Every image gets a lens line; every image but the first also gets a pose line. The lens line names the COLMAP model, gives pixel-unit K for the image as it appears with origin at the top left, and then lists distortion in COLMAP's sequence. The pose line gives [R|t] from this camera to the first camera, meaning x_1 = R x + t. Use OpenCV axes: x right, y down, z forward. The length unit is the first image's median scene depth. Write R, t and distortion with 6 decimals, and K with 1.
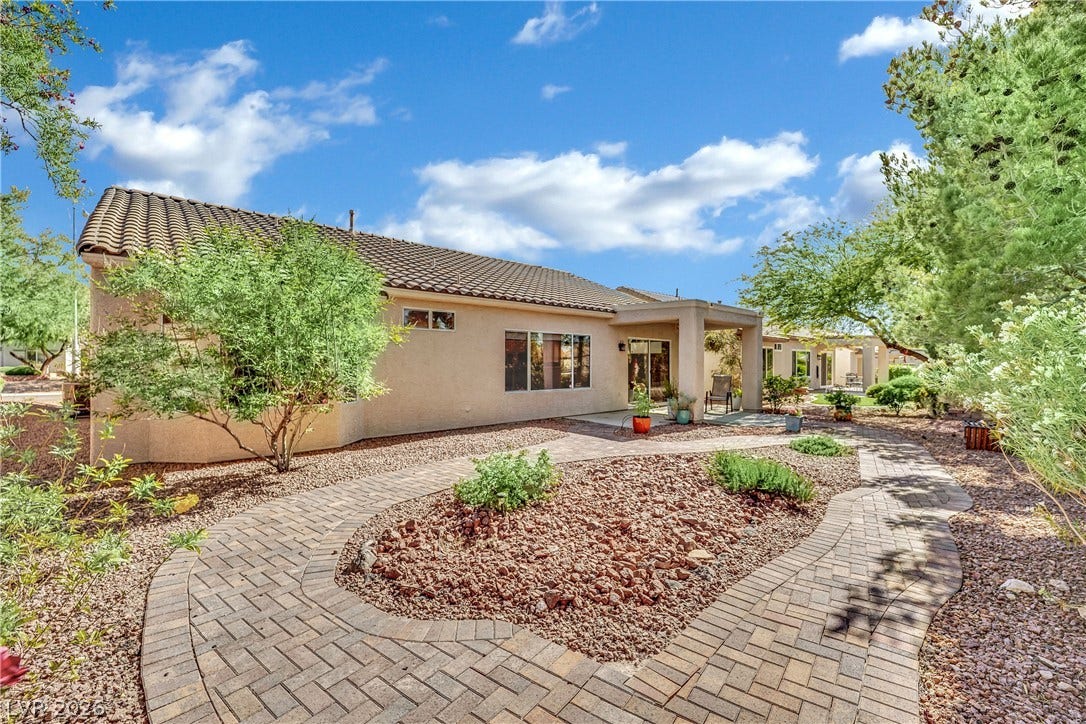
lens RADIAL K [[449.2, 0, 544.7], [0, 449.2, 350.7], [0, 0, 1]] dist [-0.020275, -0.000452]
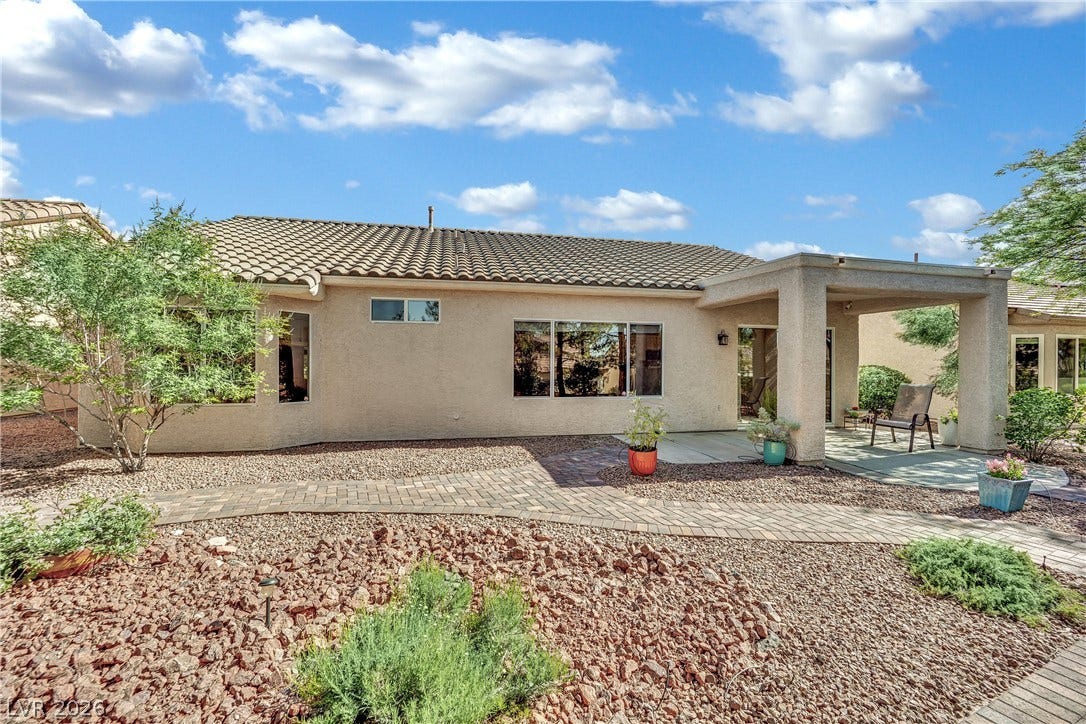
lens RADIAL K [[449.2, 0, 544.7], [0, 449.2, 350.7], [0, 0, 1]] dist [-0.020275, -0.000452]
pose [[0.861491, -0.008092, -0.507709, 0.336522], [0.010147, 0.999948, 0.001279, 0.007252], [0.507672, -0.006254, 0.861528, 0.315651]]
